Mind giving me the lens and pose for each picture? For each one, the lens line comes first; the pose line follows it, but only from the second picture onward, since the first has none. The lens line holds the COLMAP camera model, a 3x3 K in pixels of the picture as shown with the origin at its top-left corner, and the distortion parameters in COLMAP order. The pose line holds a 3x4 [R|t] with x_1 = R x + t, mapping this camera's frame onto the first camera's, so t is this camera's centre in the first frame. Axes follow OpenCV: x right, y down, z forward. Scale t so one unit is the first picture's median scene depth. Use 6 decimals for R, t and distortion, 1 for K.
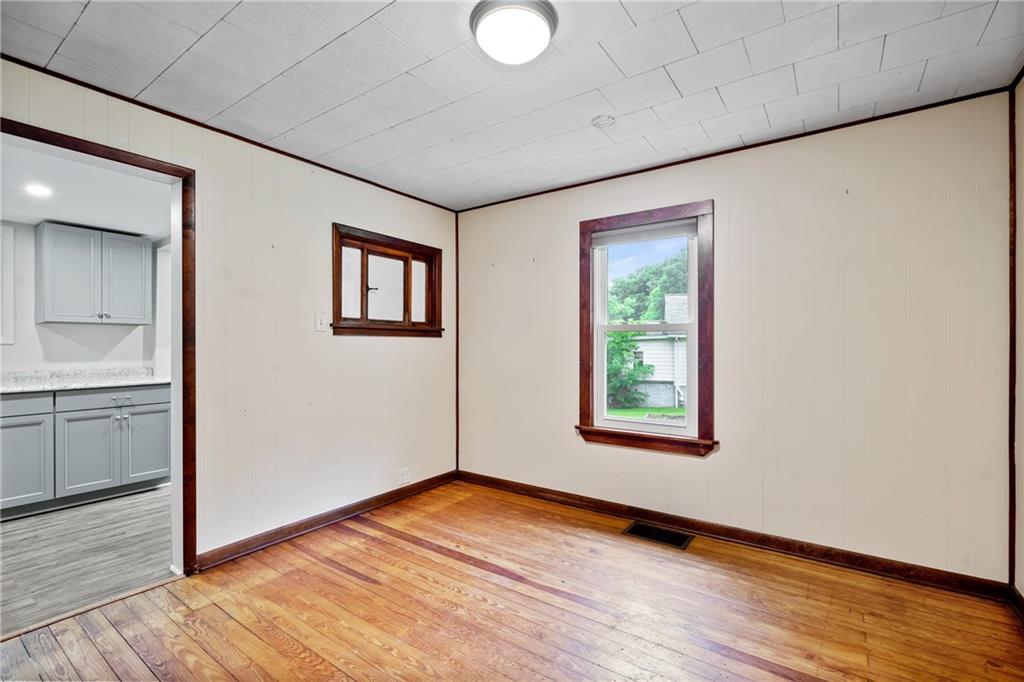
lens RADIAL K [[461.0, 0, 513.0], [0, 461.0, 348.1], [0, 0, 1]] dist [-0.002257, 0.000173]
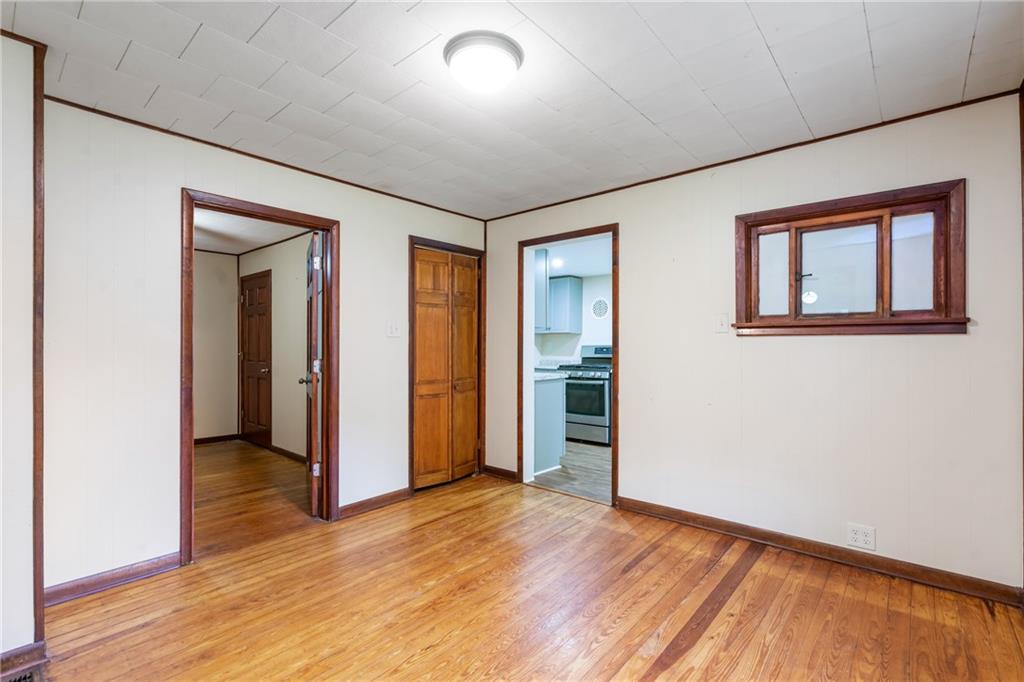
lens RADIAL K [[461.0, 0, 505.4], [0, 461.0, 344.0], [0, 0, 1]] dist [-0.002257, 0.000173]
pose [[-0.101713, -0.002901, -0.994810, 0.555988], [-0.008752, 0.999960, -0.002021, -0.005163], [0.994775, 0.008501, -0.101734, 0.592049]]
